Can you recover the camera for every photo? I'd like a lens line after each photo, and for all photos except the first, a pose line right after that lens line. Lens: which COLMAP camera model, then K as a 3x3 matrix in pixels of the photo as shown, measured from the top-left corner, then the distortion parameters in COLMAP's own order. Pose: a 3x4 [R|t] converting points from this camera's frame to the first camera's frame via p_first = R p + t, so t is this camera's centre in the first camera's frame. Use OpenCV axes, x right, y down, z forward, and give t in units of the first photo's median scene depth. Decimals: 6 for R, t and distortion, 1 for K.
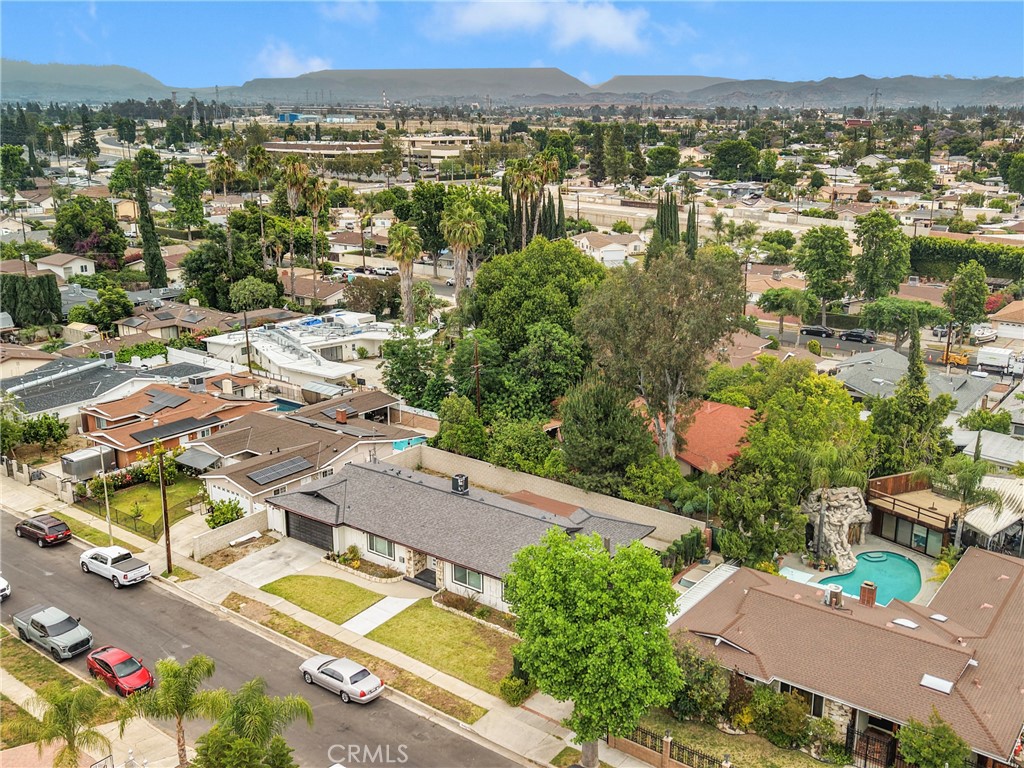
lens RADIAL K [[972.1, 0, 517.7], [0, 972.1, 383.3], [0, 0, 1]] dist [0.051844, -0.004118]
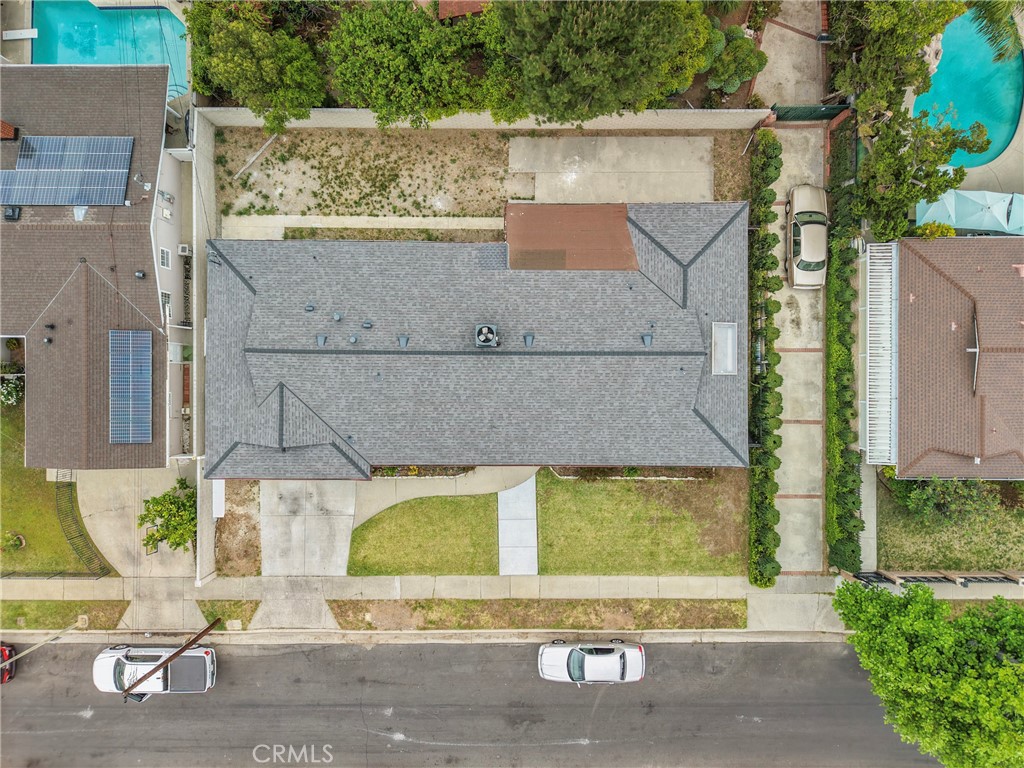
lens RADIAL K [[681.0, 0, 512.0], [0, 681.0, 384.0], [0, 0, 1]] dist [0.049417, -0.058431]
pose [[0.796111, -0.605149, 0.001283, -0.066761], [0.160390, 0.213047, 0.963787, -0.313702], [-0.583509, -0.767076, 0.266669, 0.861088]]
